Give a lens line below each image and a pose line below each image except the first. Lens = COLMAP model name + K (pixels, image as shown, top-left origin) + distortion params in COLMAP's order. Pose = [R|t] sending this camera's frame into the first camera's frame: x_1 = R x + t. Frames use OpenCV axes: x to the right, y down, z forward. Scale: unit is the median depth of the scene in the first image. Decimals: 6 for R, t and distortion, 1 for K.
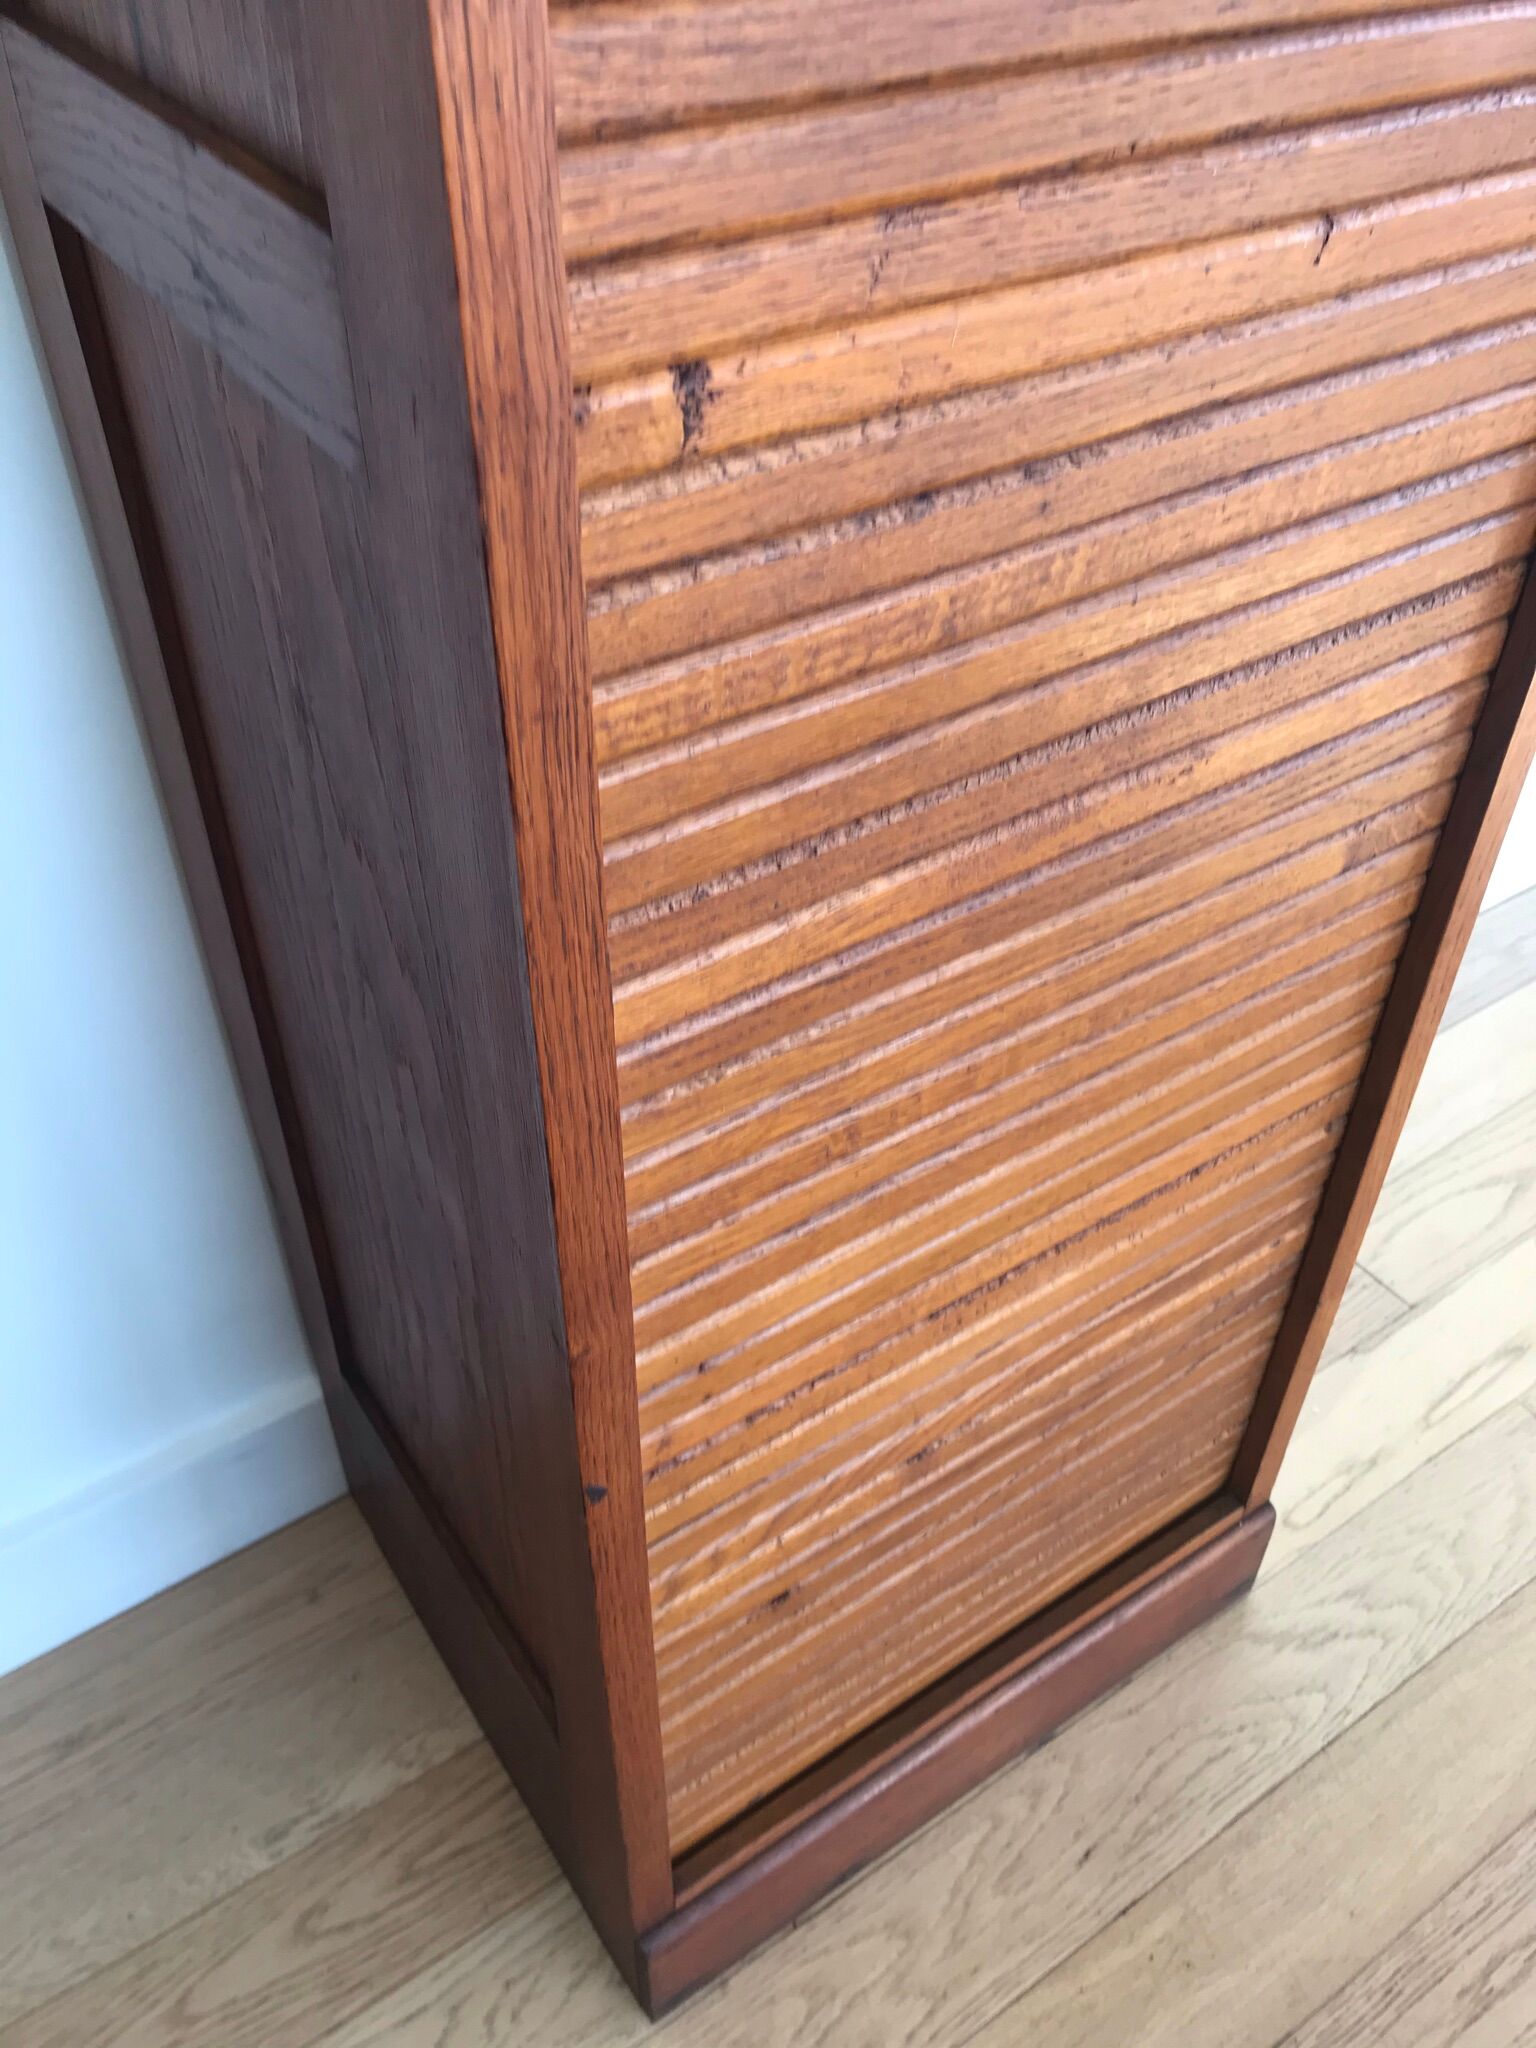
lens RADIAL K [[1685.3, 0, 760.7], [0, 1685.3, 1006.4], [0, 0, 1]] dist [0.009044, -0.018506]
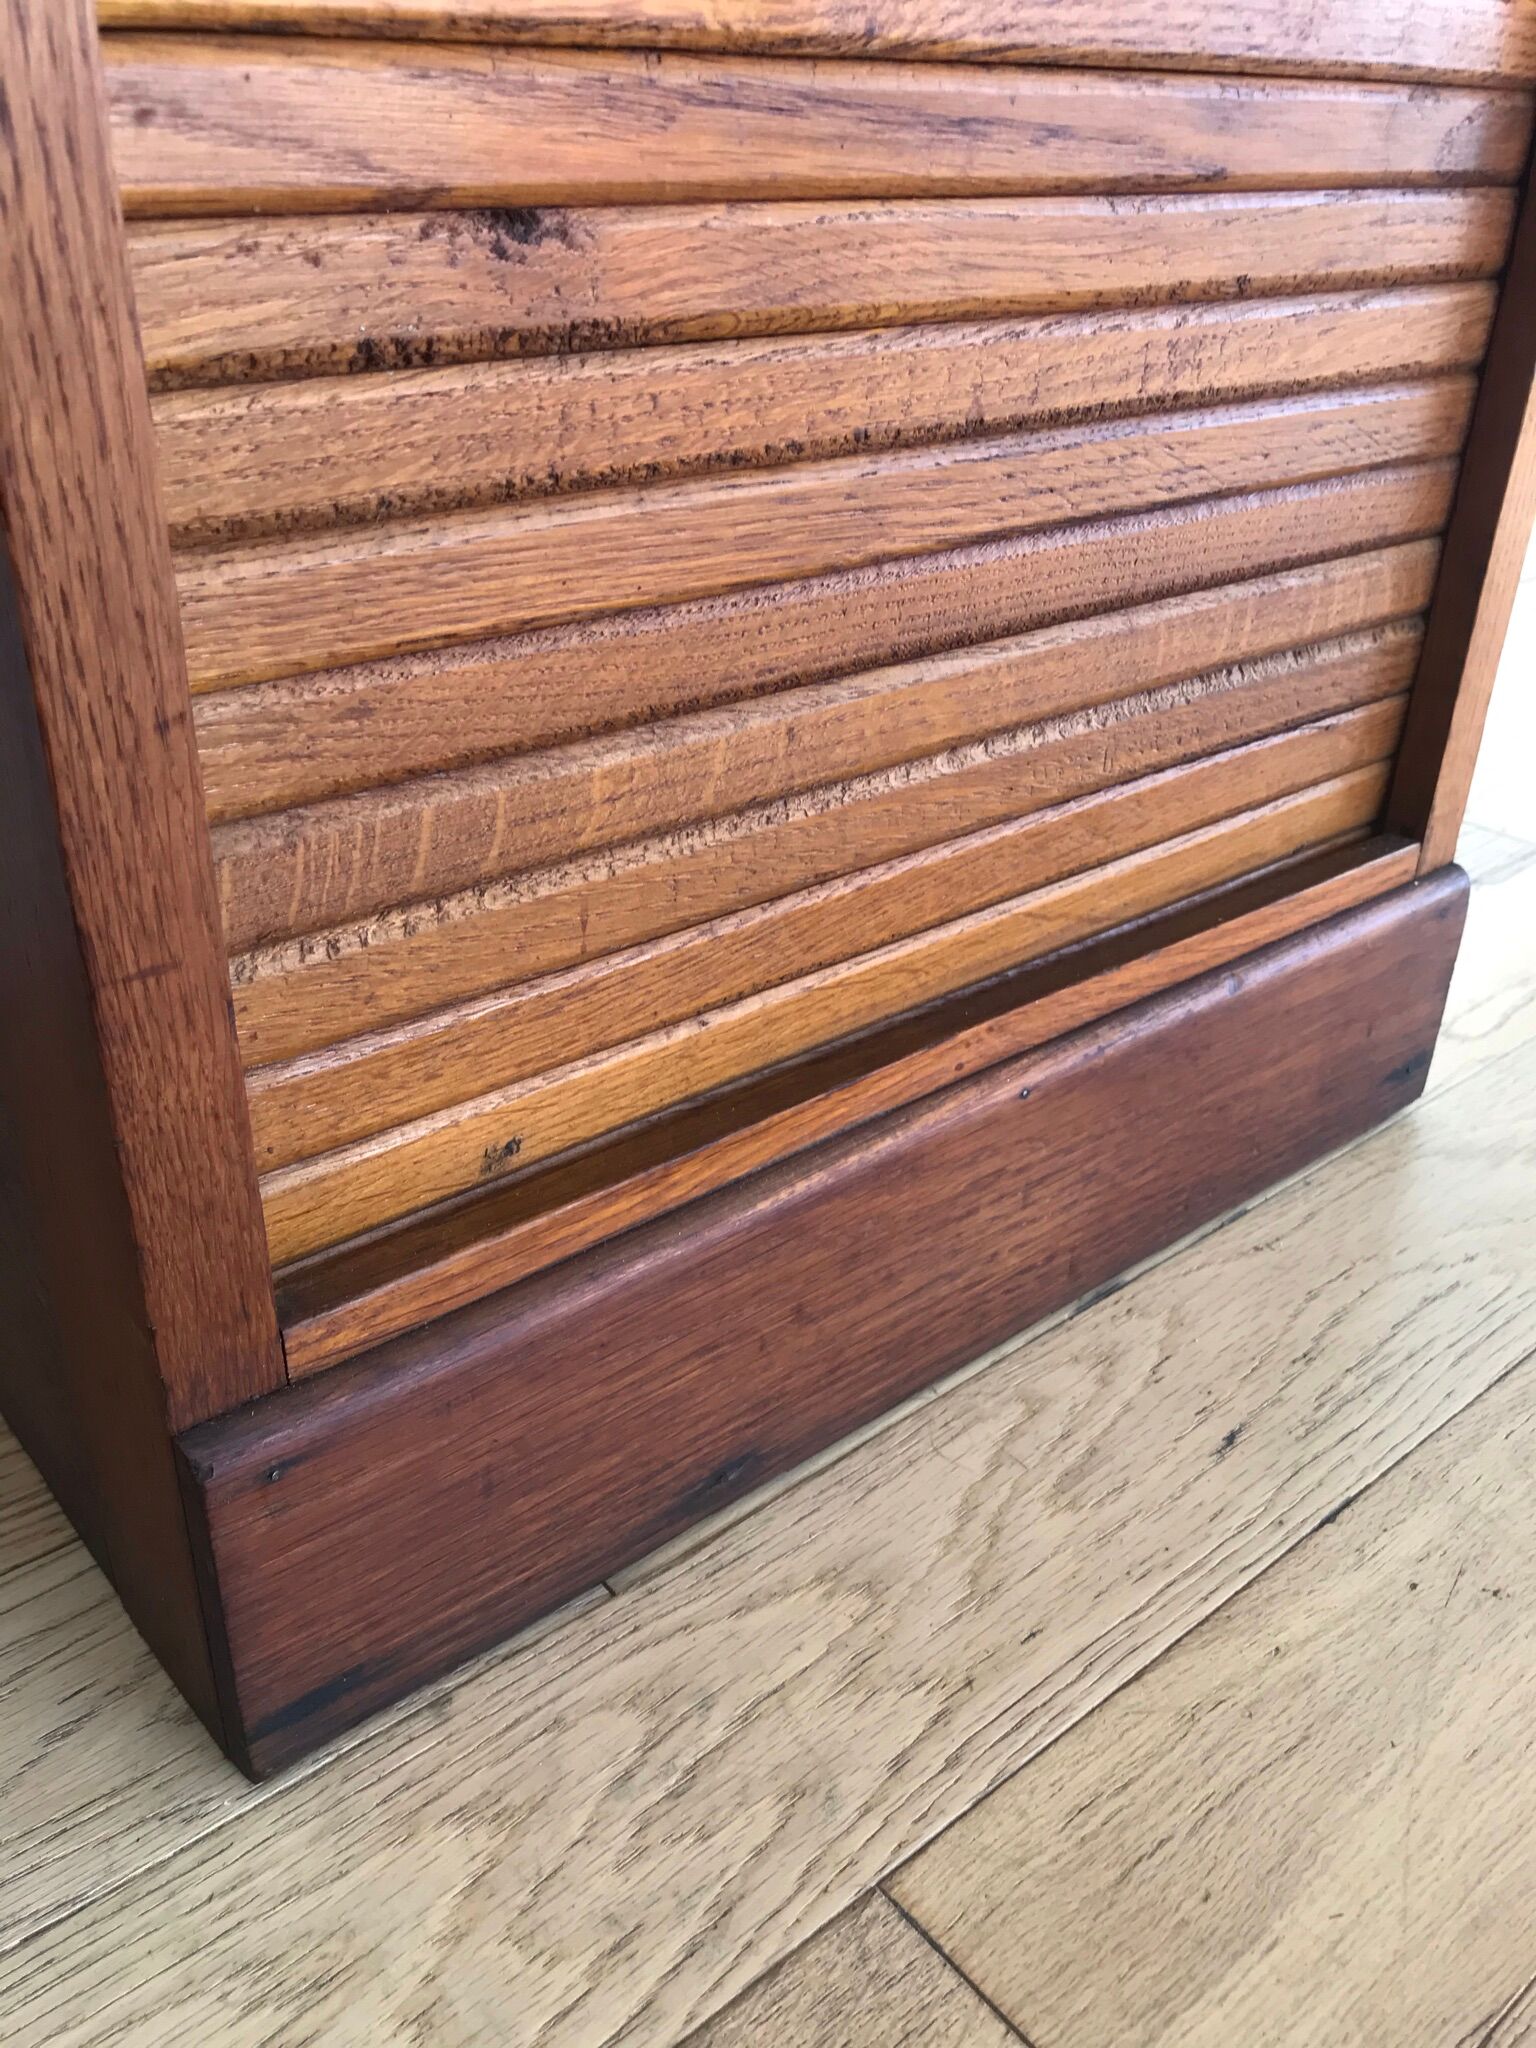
lens RADIAL K [[1685.3, 0, 779.4], [0, 1685.3, 1031.1], [0, 0, 1]] dist [0.009044, -0.018506]
pose [[0.993860, -0.033118, 0.105572, 0.020544], [0.055692, 0.974206, -0.218679, 0.469253], [-0.095606, 0.223216, 0.970069, 0.507058]]
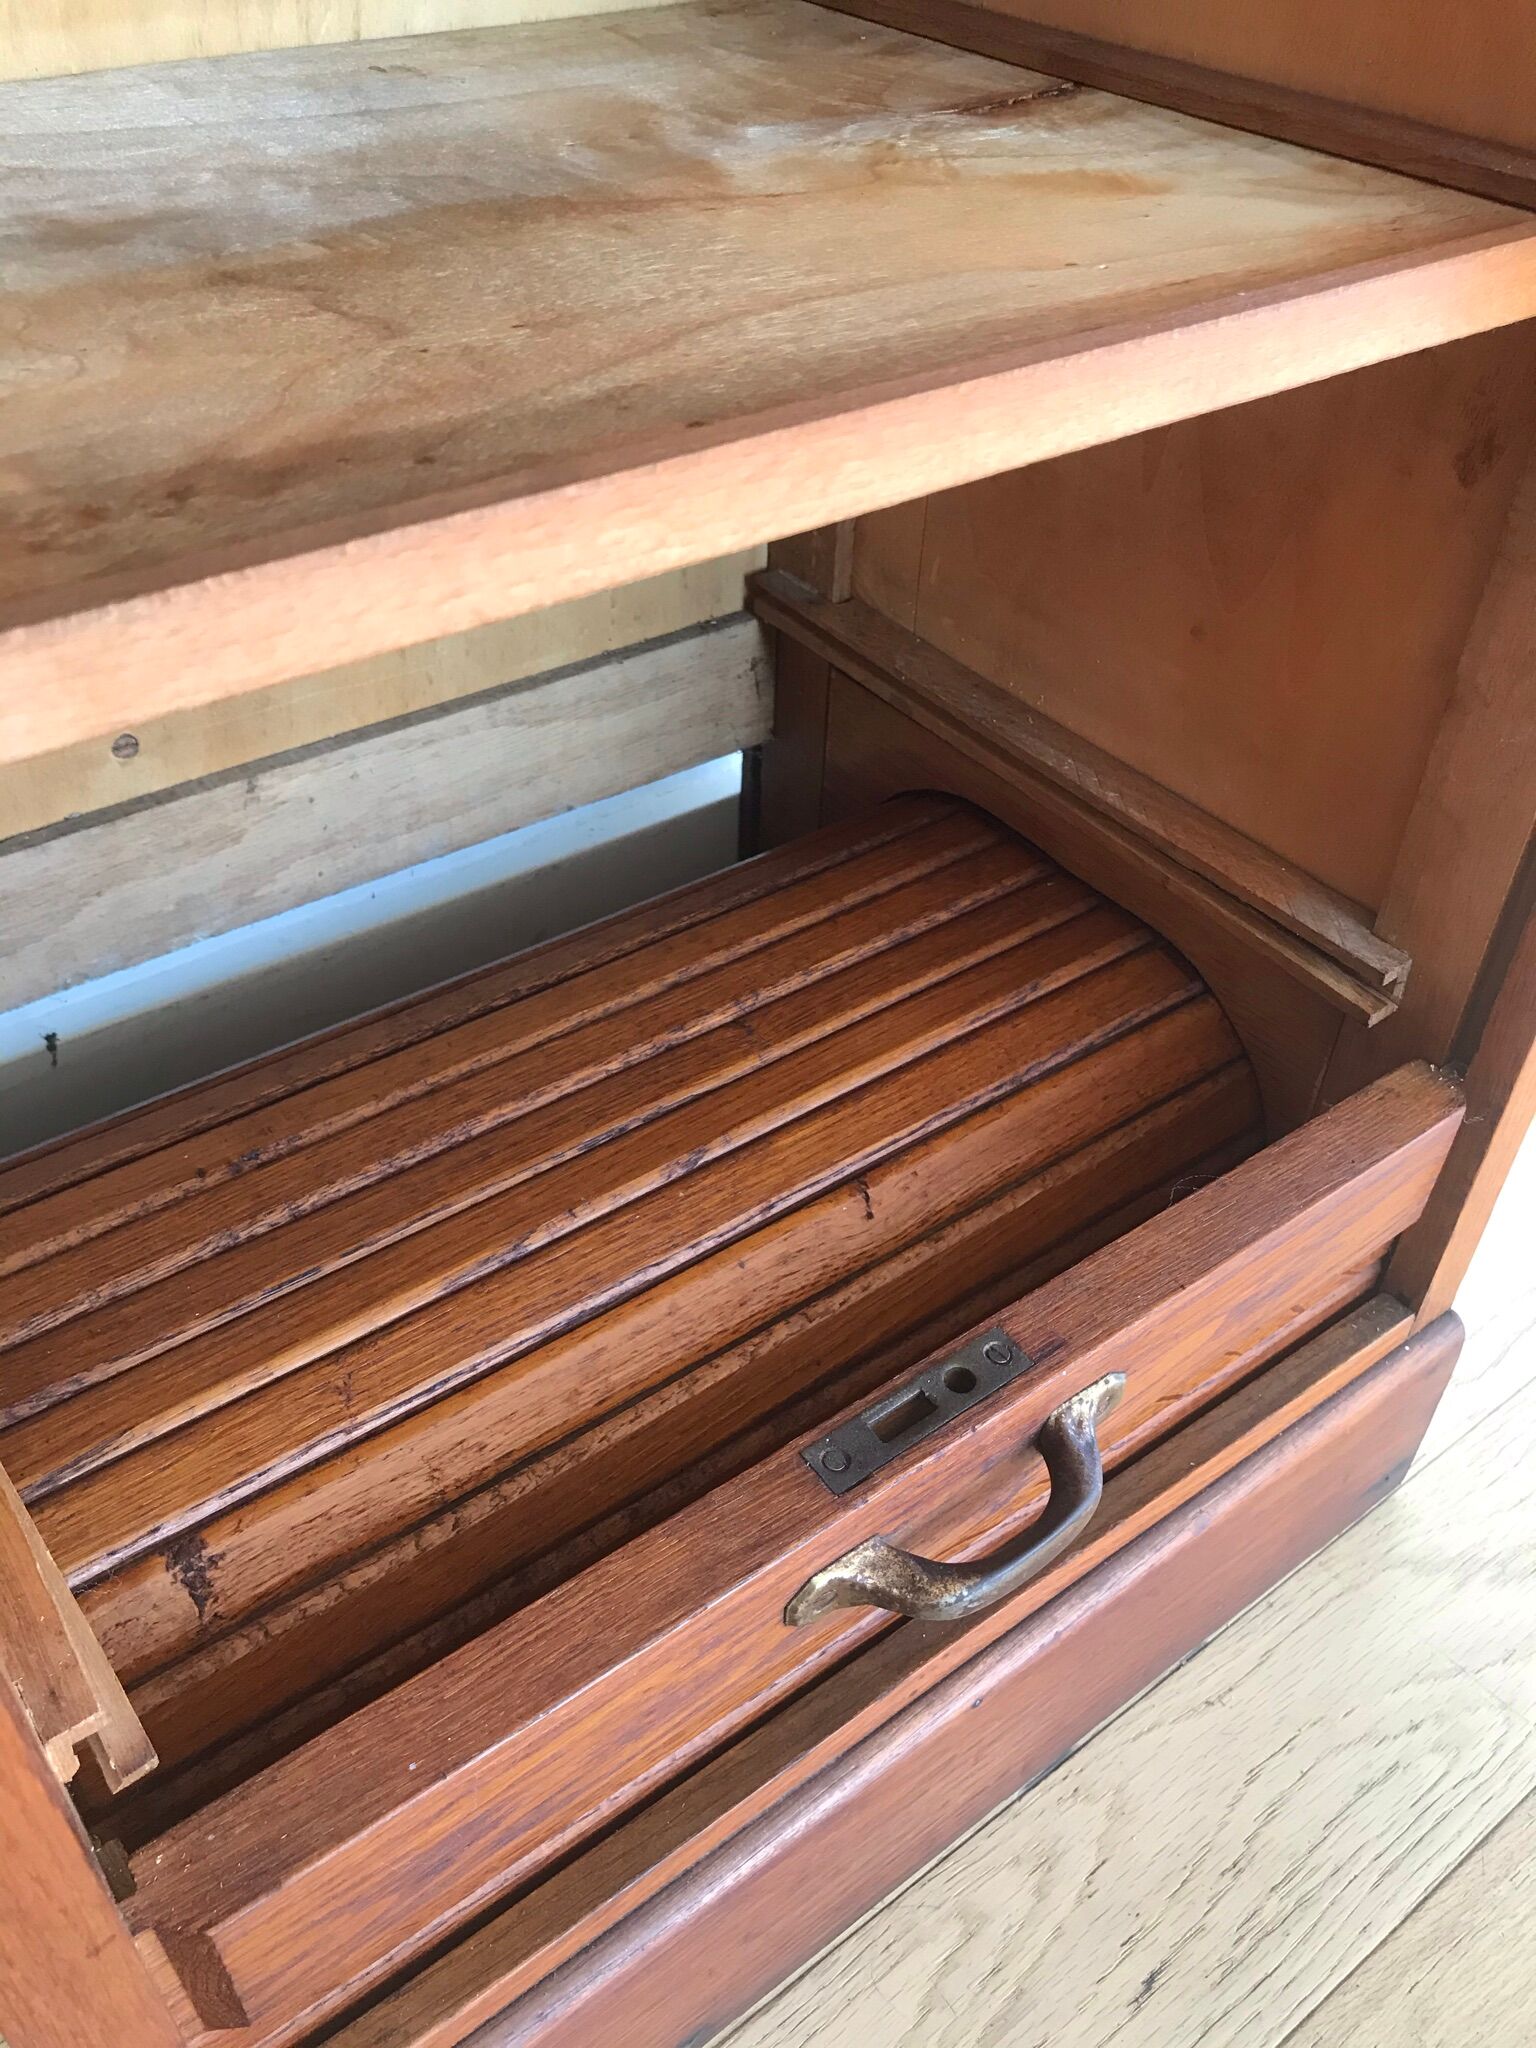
lens RADIAL K [[1685.3, 0, 769.1], [0, 1685.3, 1017.6], [0, 0, 1]] dist [0.009044, -0.018506]
pose [[0.998398, -0.010778, 0.055545, 0.051414], [0.011221, 0.999908, -0.007664, 0.205449], [-0.055457, 0.008275, 0.998427, 0.476250]]
